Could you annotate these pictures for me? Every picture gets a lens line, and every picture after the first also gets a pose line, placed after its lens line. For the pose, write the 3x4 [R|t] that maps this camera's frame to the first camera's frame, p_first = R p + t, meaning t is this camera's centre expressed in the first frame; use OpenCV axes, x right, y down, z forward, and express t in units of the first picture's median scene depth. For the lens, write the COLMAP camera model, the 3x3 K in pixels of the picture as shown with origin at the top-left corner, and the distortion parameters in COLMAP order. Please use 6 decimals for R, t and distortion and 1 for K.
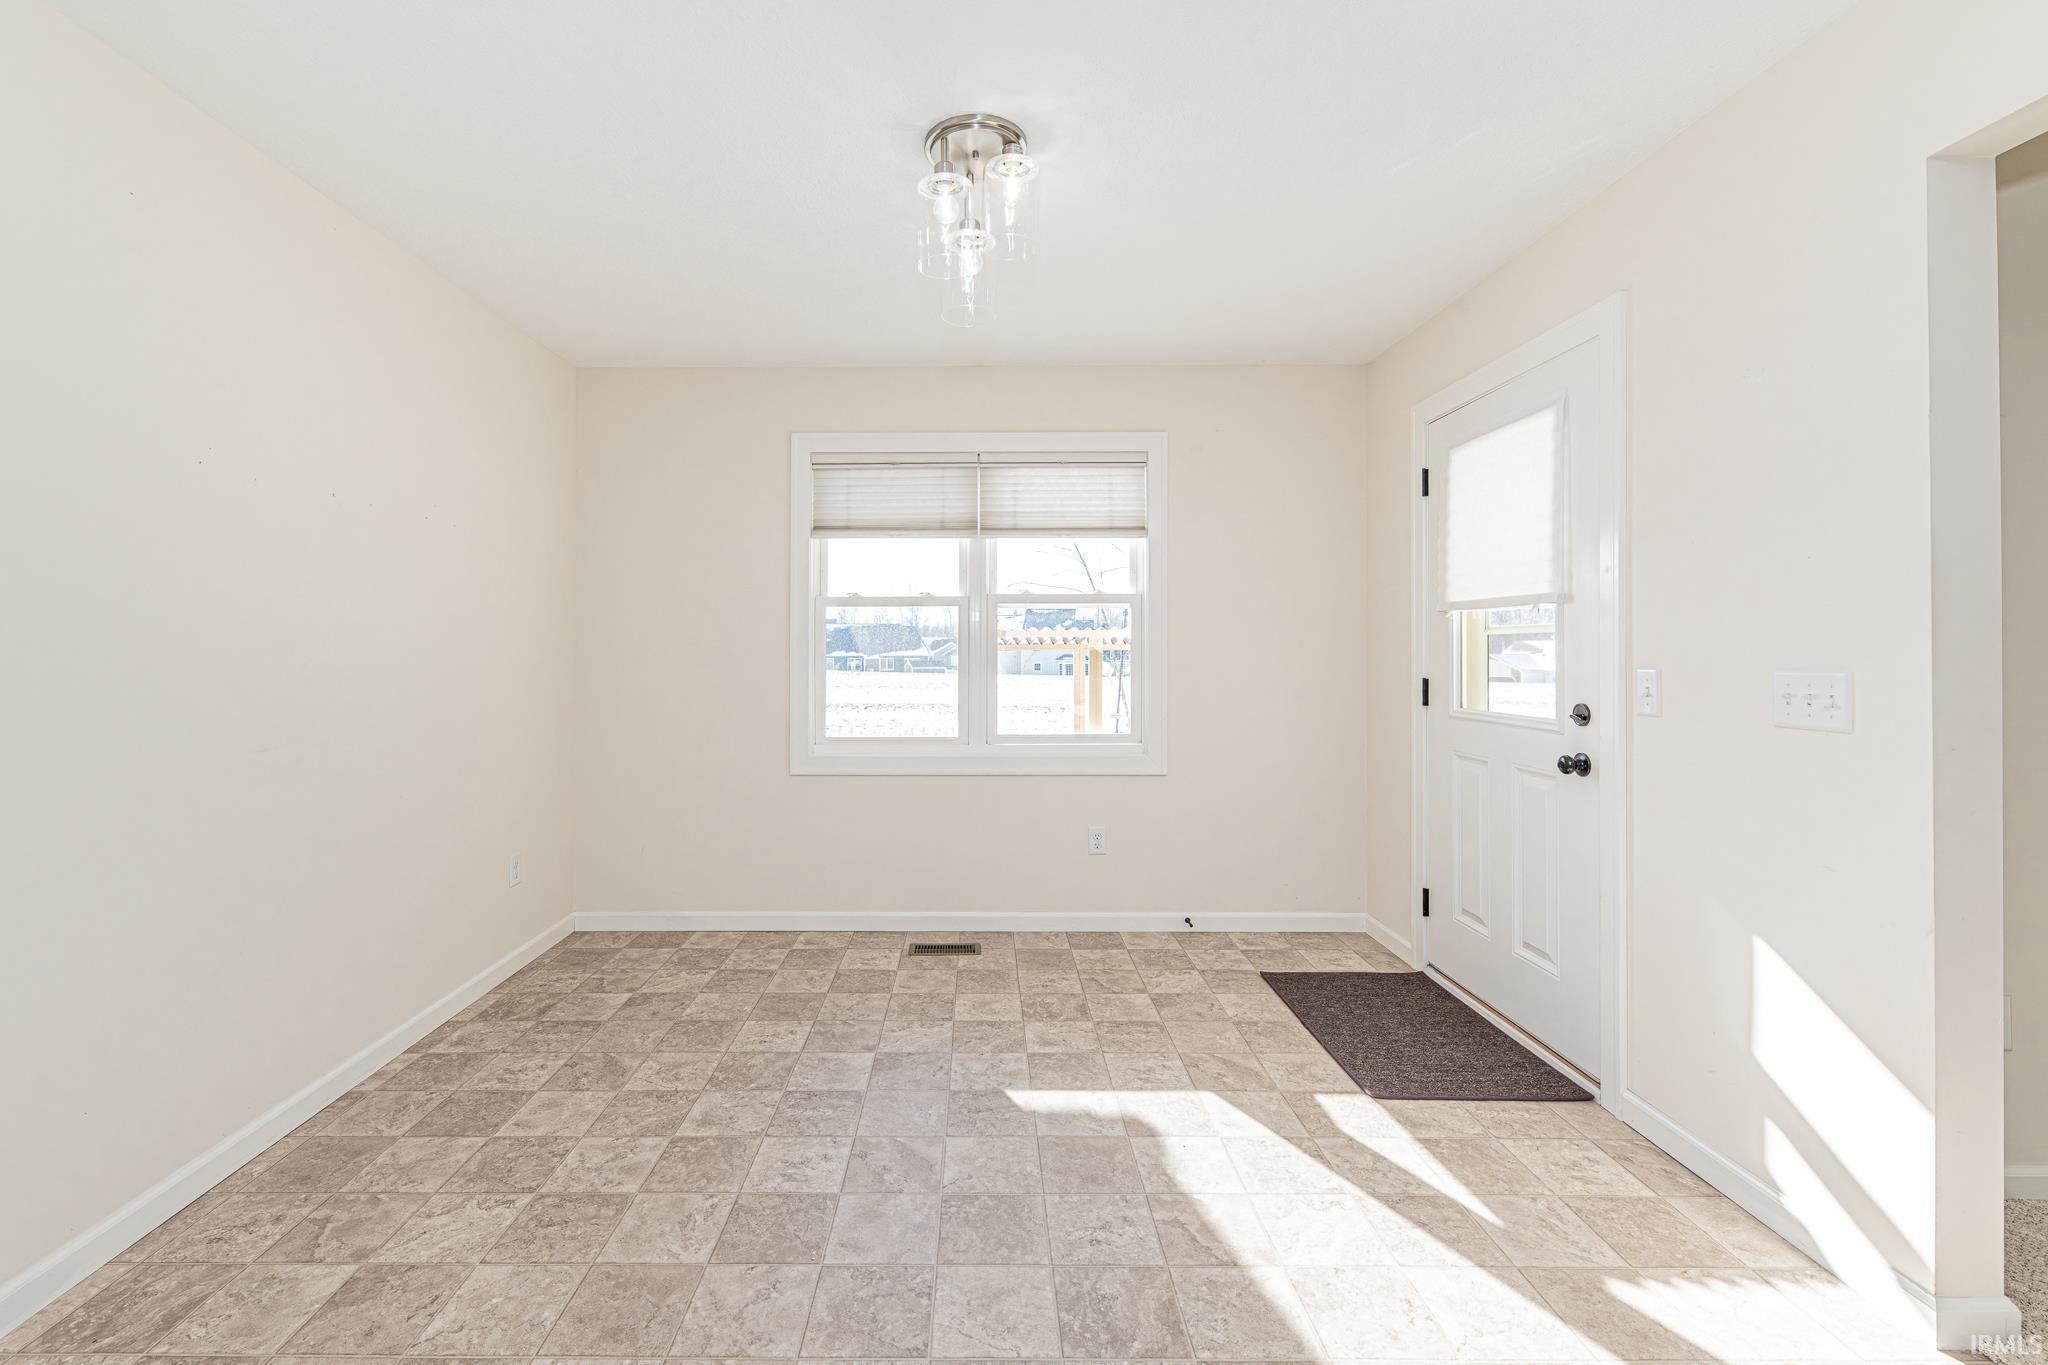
lens RADIAL K [[870.9, 0, 976.5], [0, 870.9, 642.2], [0, 0, 1]] dist [0.009735, -0.005960]
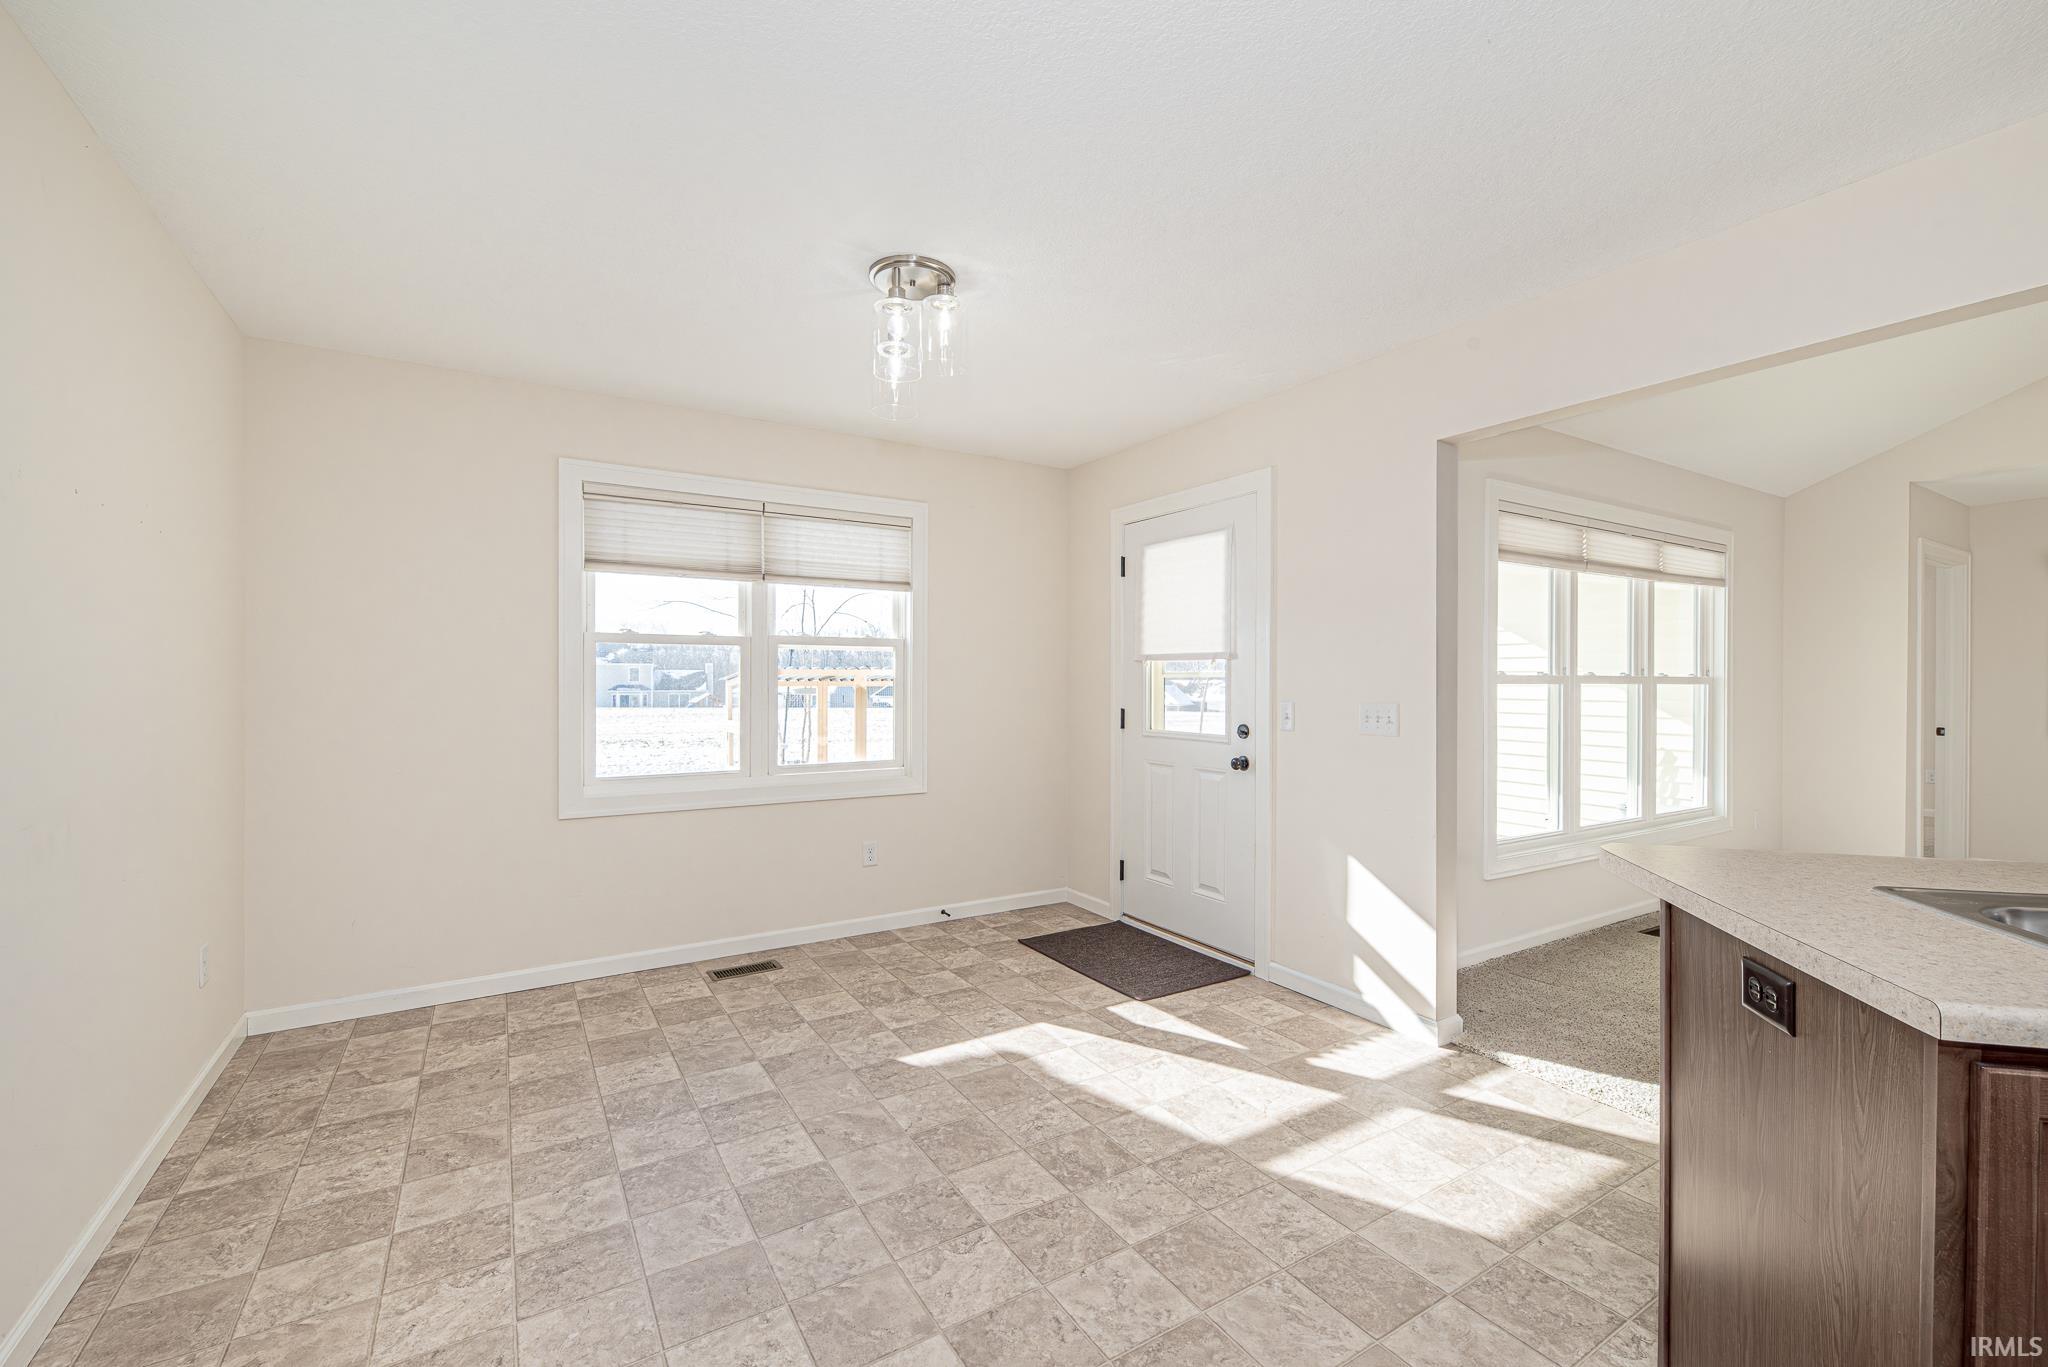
lens RADIAL K [[851.0, 0, 1024.0], [0, 851.0, 683.5], [0, 0, 1]] dist [0.000691, -0.000179]
pose [[0.846816, 0.000285, 0.531886, -0.357461], [-0.007293, 0.999912, 0.011075, -0.012936], [-0.531836, -0.013257, 0.846744, -0.062294]]
